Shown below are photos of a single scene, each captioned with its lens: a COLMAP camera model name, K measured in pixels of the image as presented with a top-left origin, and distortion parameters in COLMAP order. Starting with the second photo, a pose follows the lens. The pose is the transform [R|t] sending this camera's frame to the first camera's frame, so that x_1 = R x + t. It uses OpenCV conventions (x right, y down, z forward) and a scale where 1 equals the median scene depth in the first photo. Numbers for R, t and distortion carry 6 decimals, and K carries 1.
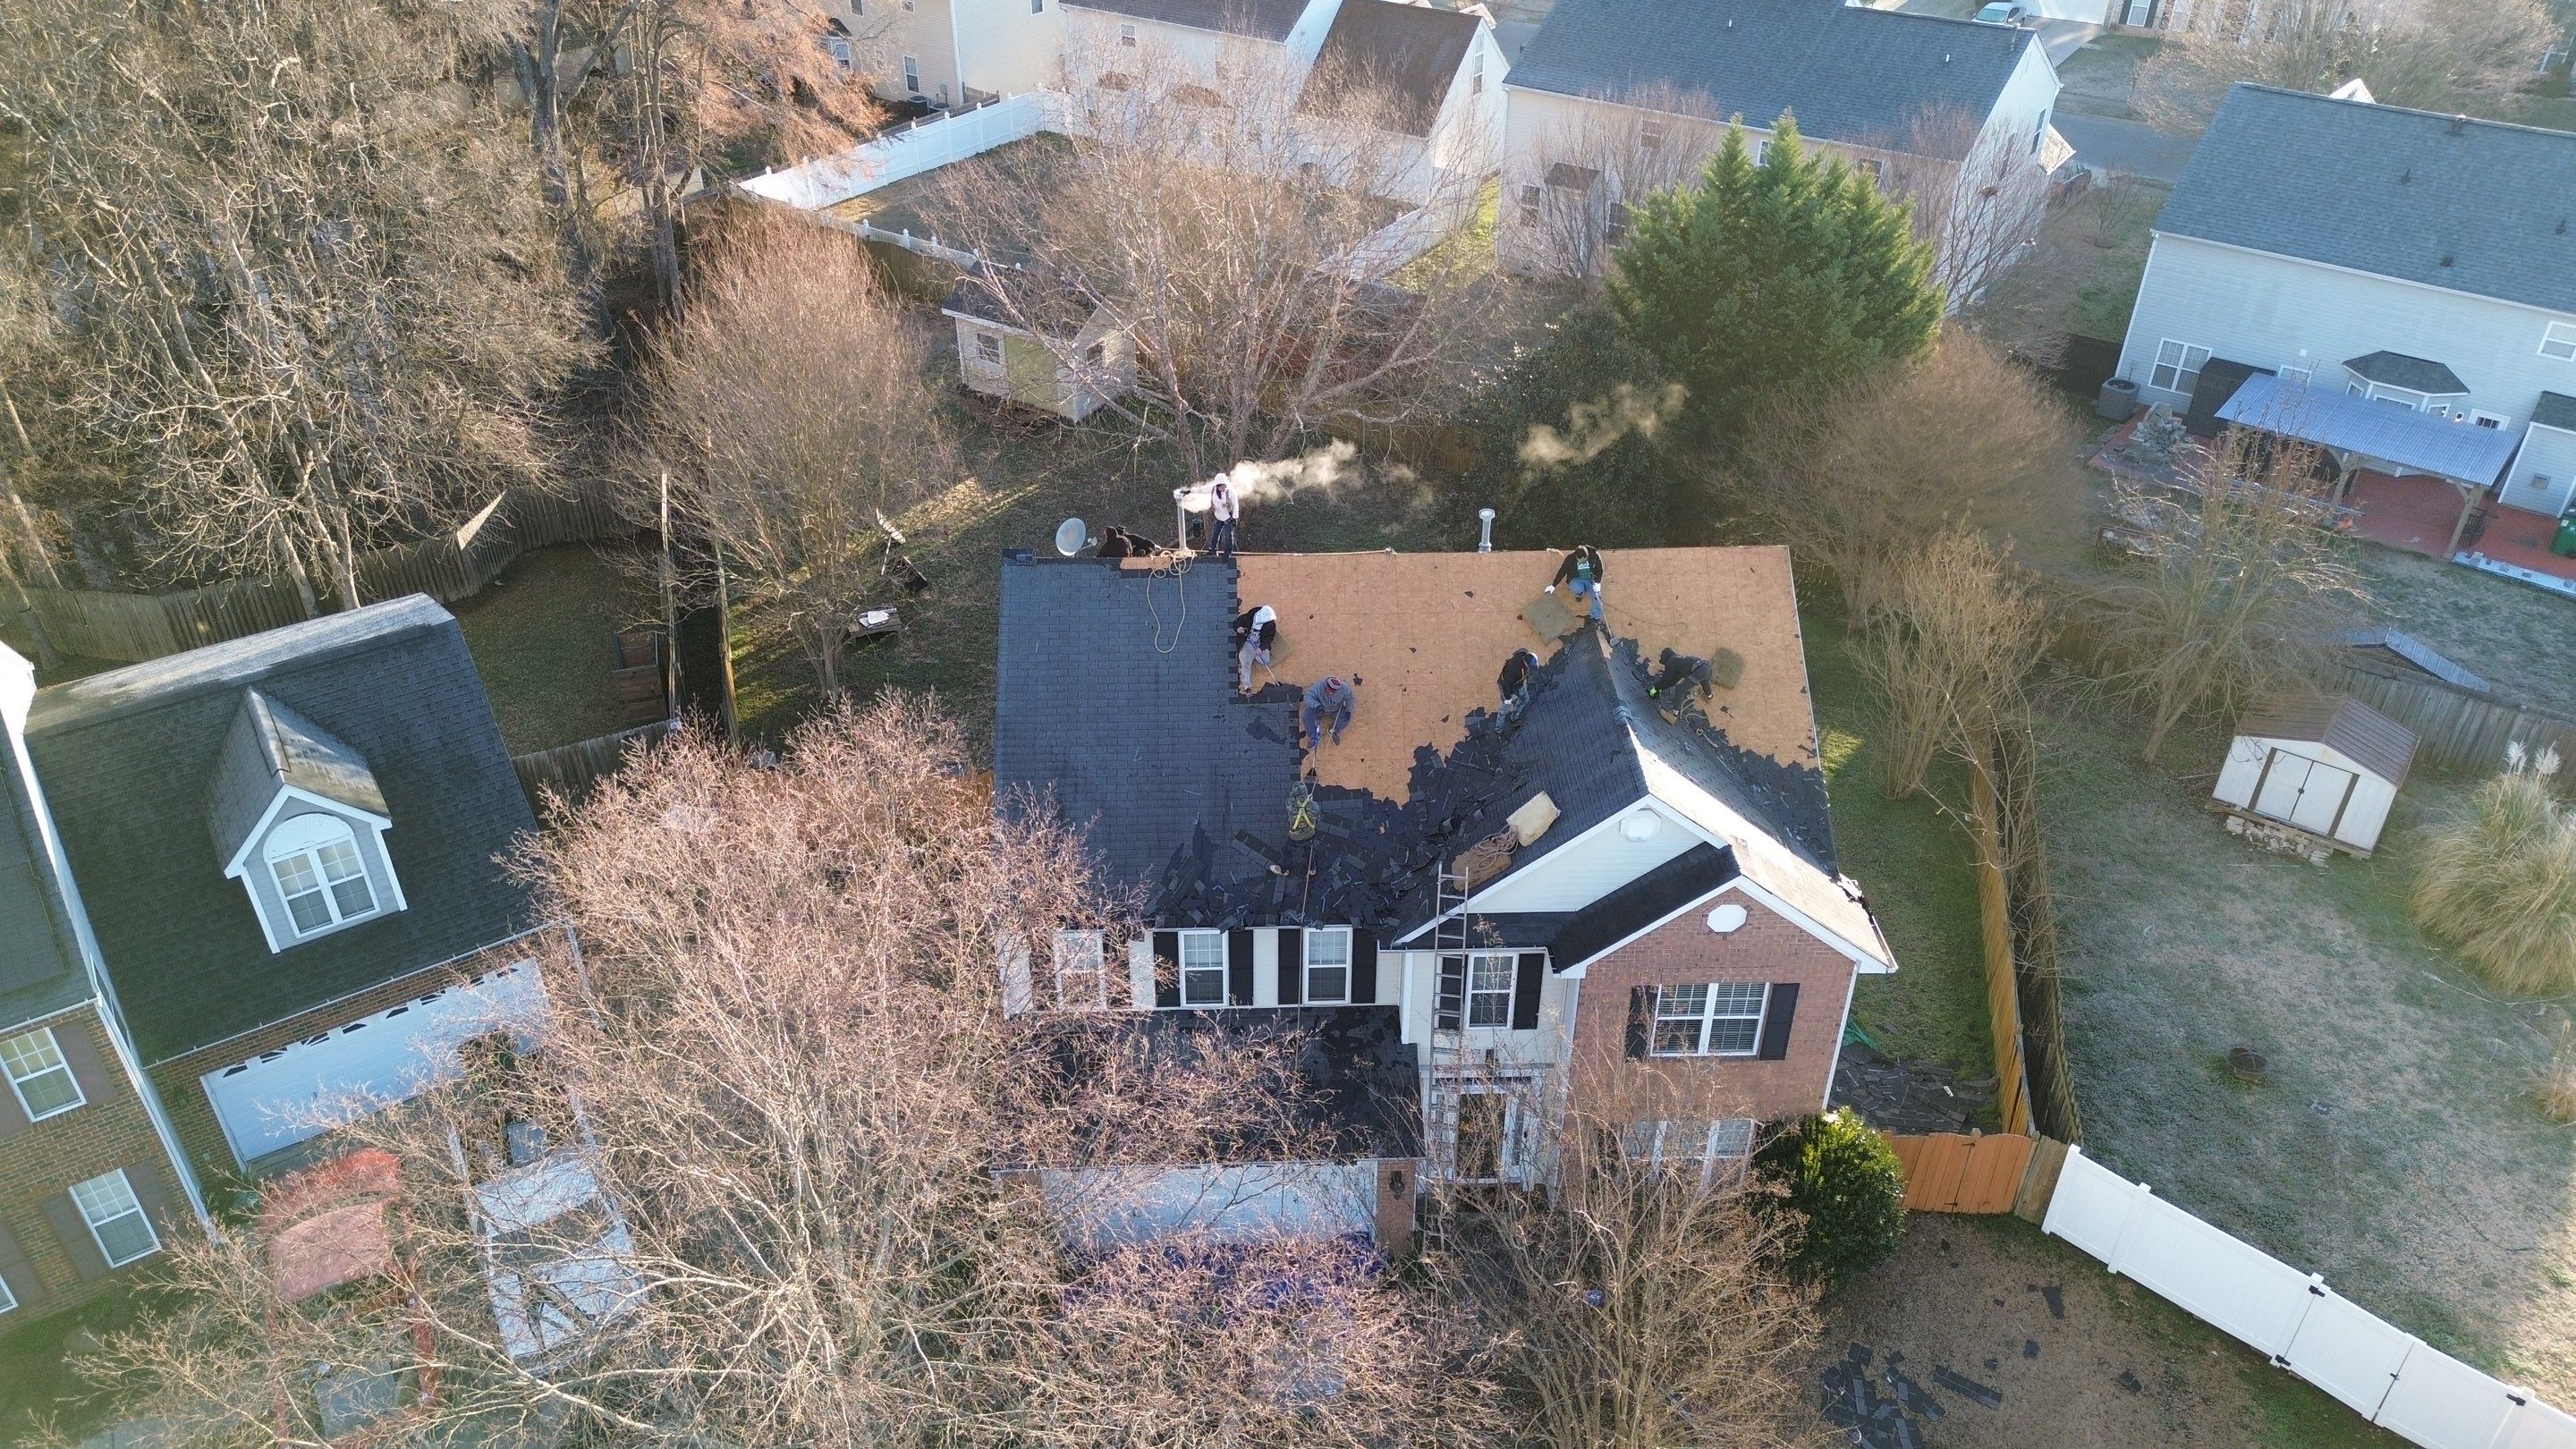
lens RADIAL K [[1834.2, 0, 1296.8], [0, 1834.2, 707.6], [0, 0, 1]] dist [0.052841, -0.050799]
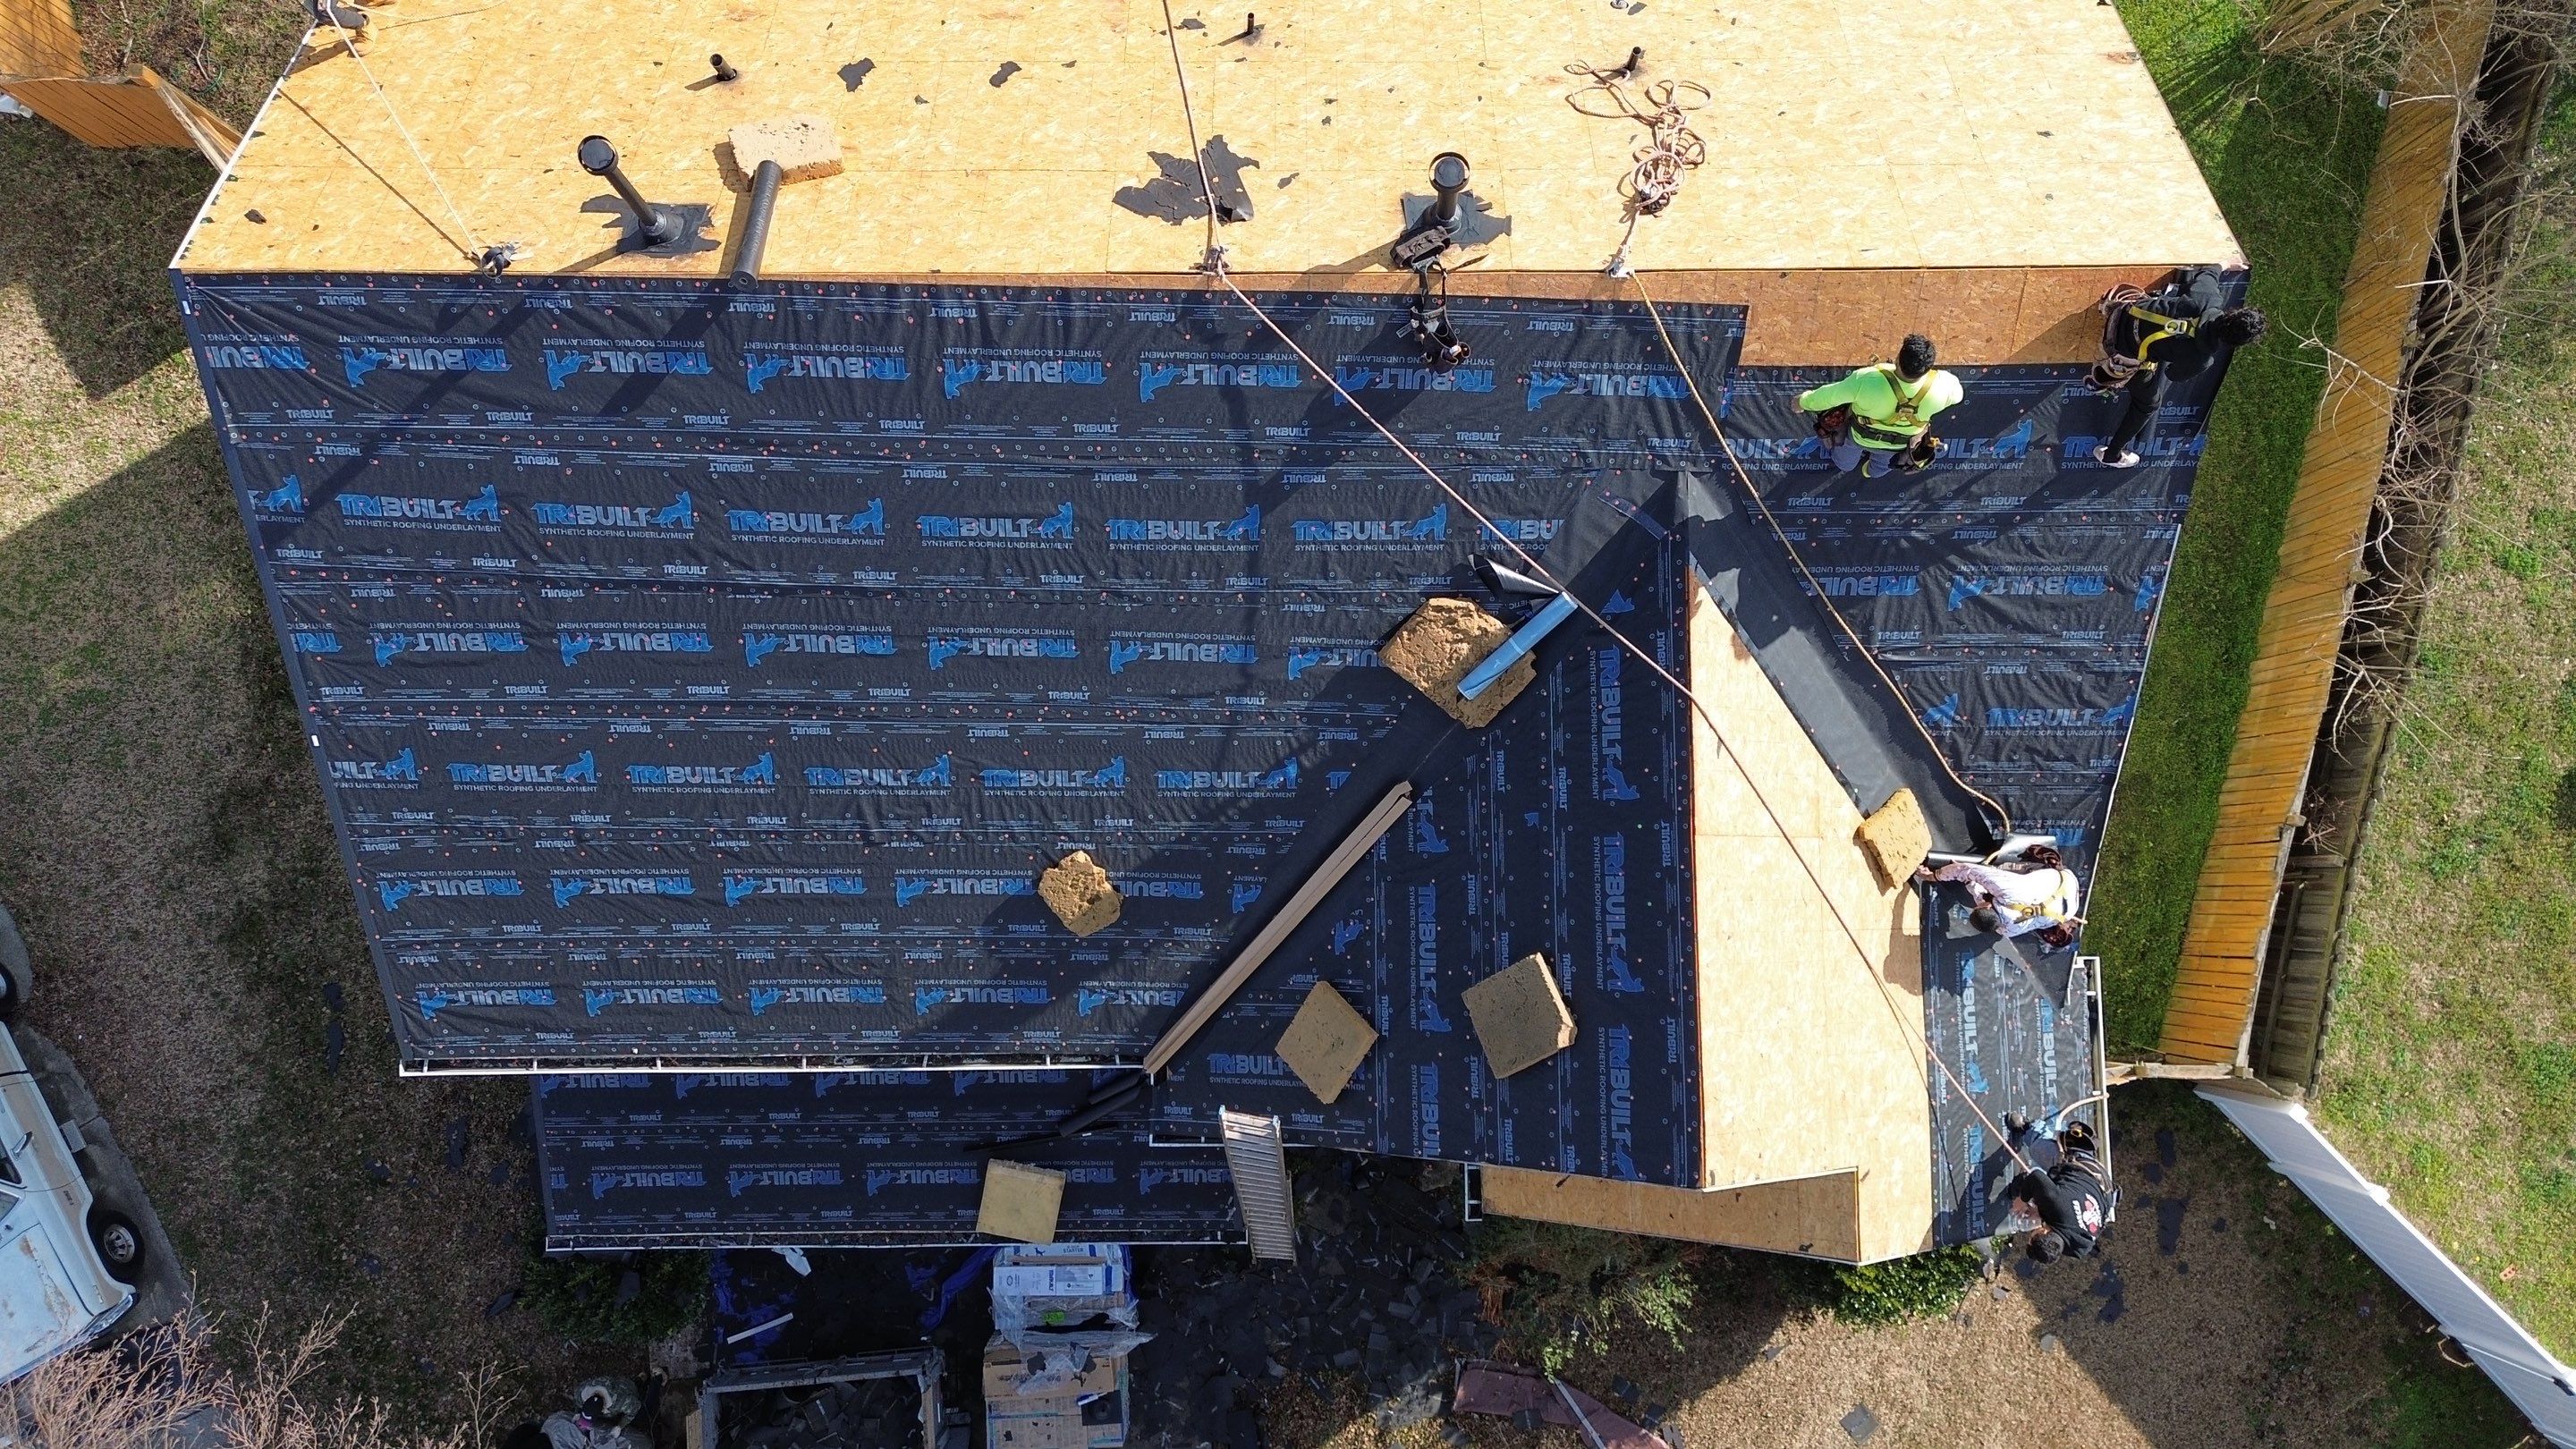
lens RADIAL K [[1834.2, 0, 1290.0], [0, 1834.2, 725.3], [0, 0, 1]] dist [0.052841, -0.050799]
pose [[0.999498, 0.031281, -0.004978, 0.079091], [-0.015554, 0.621606, 0.783176, -0.337772], [0.027593, -0.782705, 0.621780, 0.716269]]
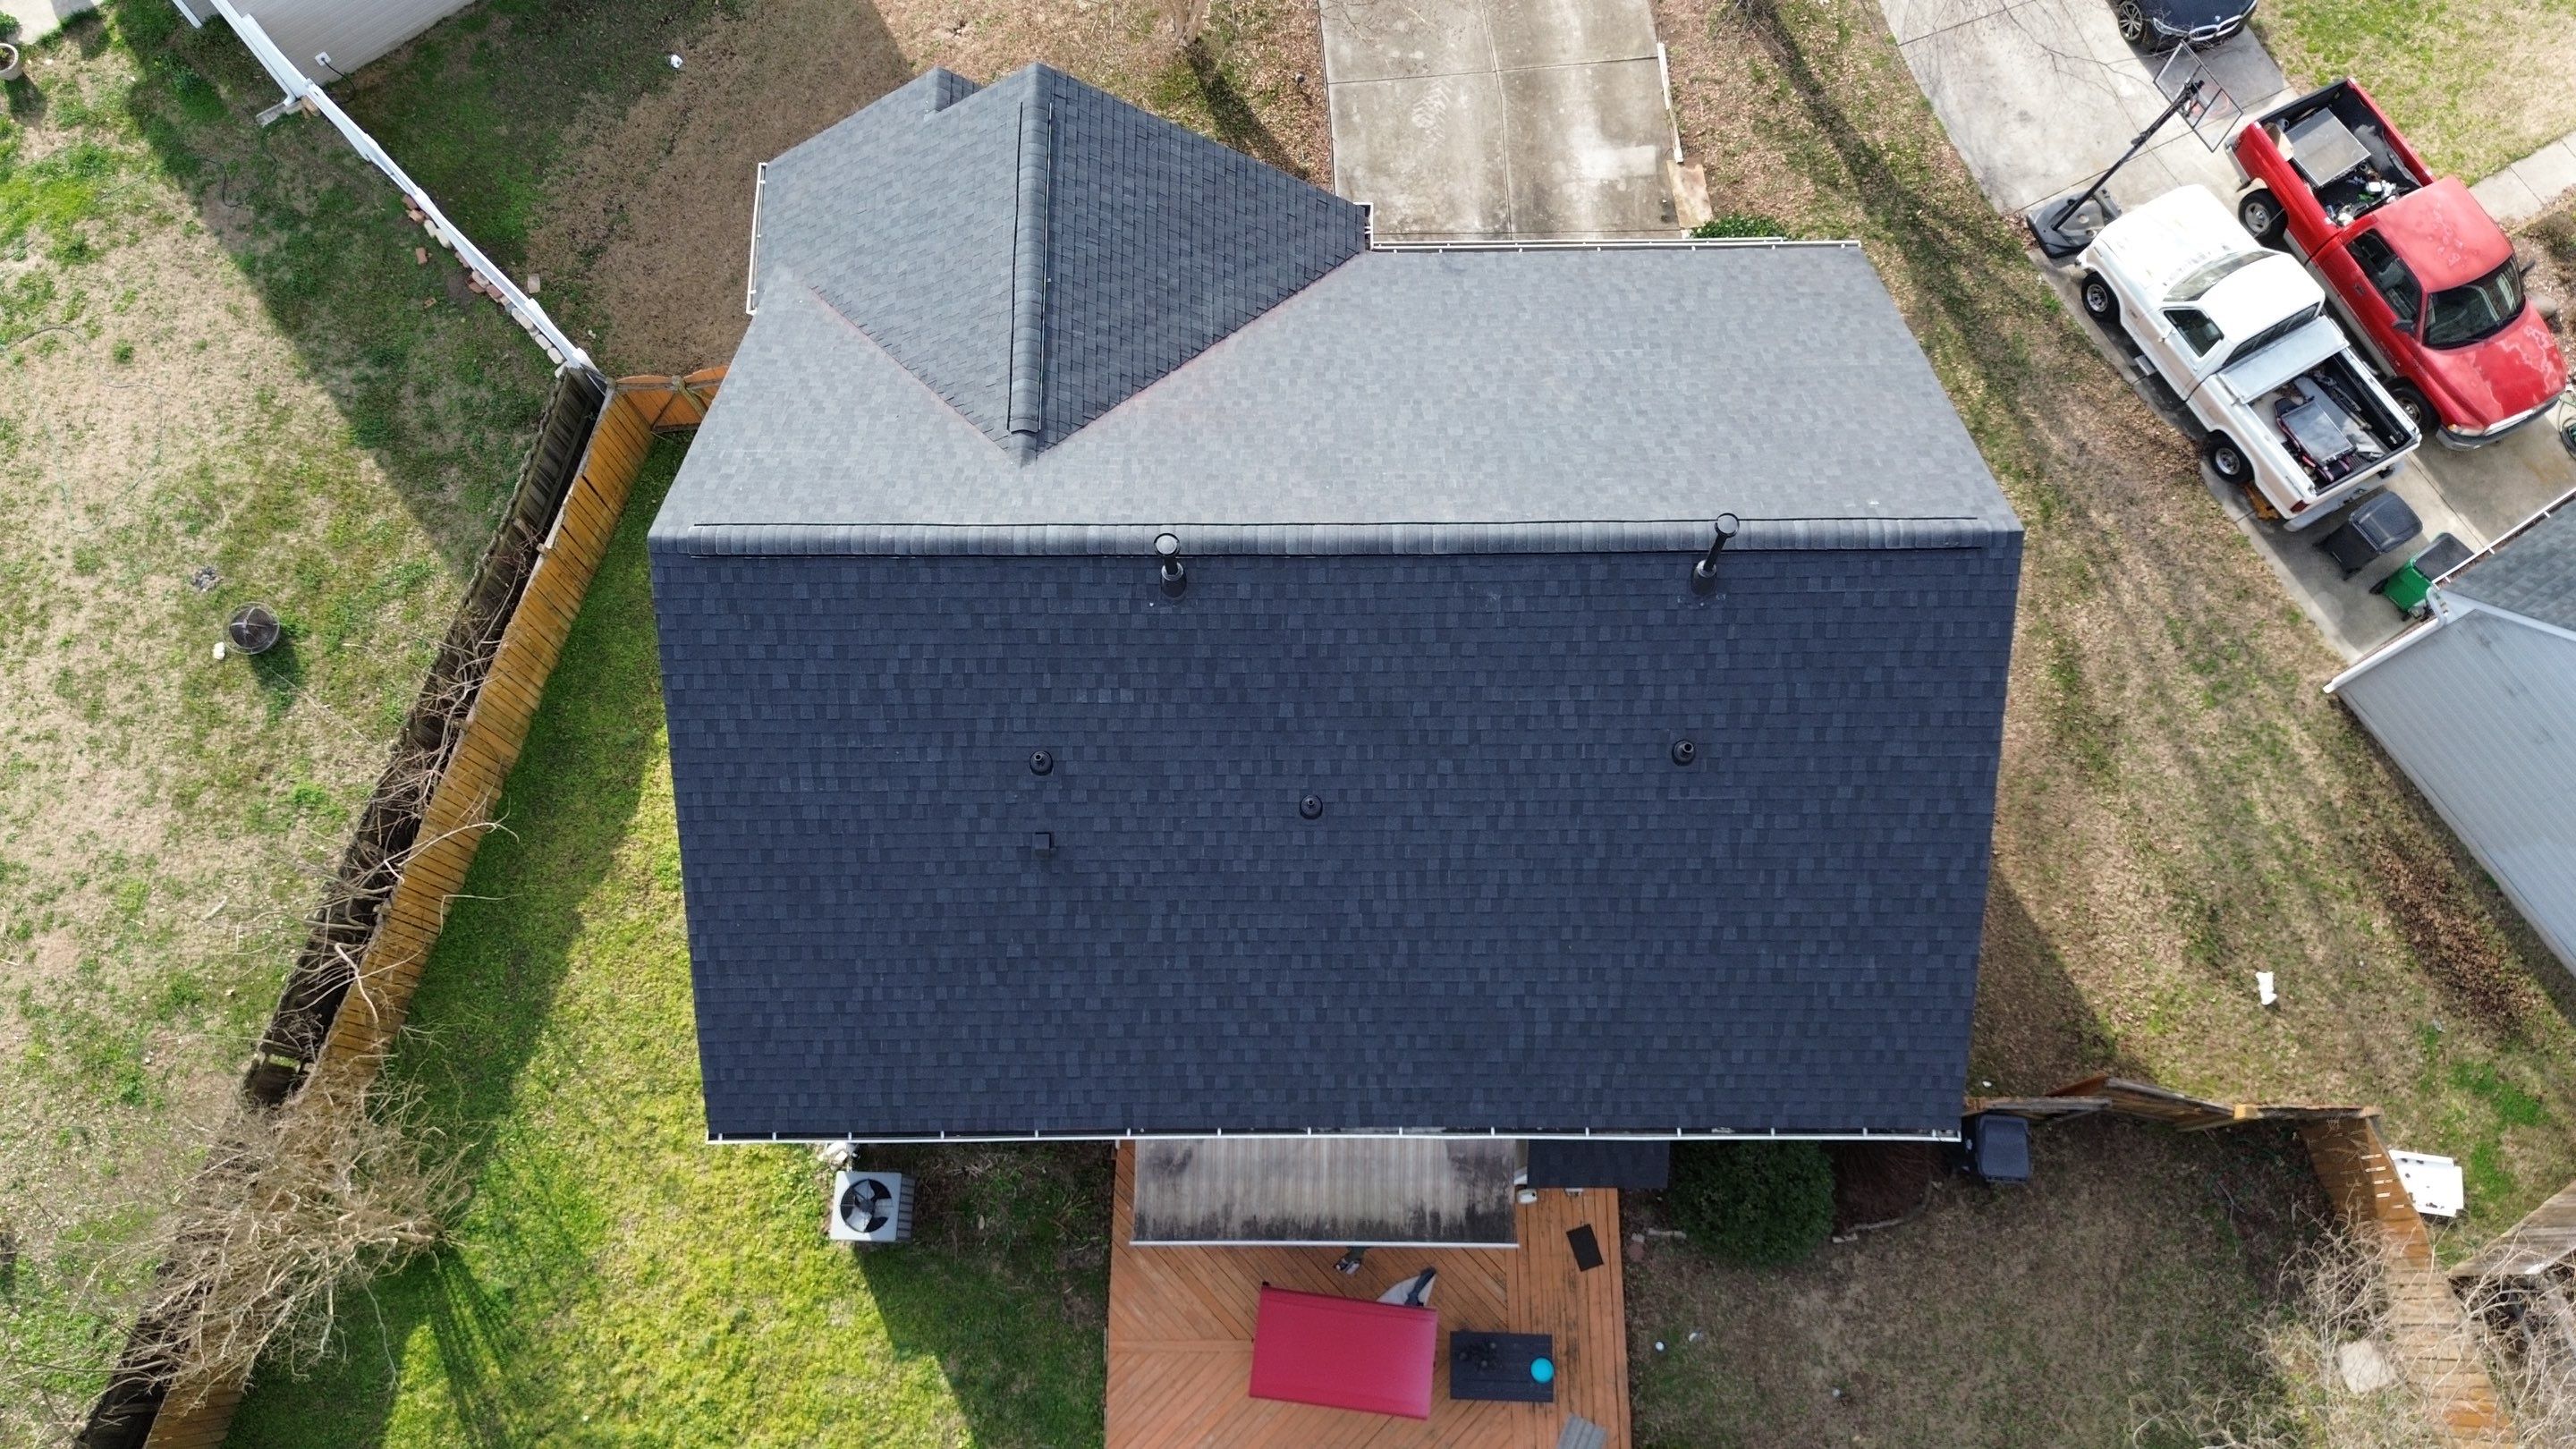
lens RADIAL K [[1834.2, 0, 1272.8], [0, 1834.2, 716.8], [0, 0, 1]] dist [0.052841, -0.050799]
pose [[-0.999543, -0.028183, 0.010975, 0.068818], [0.018148, -0.268596, 0.963082, -0.681002], [-0.024194, 0.962841, 0.268984, 0.937671]]
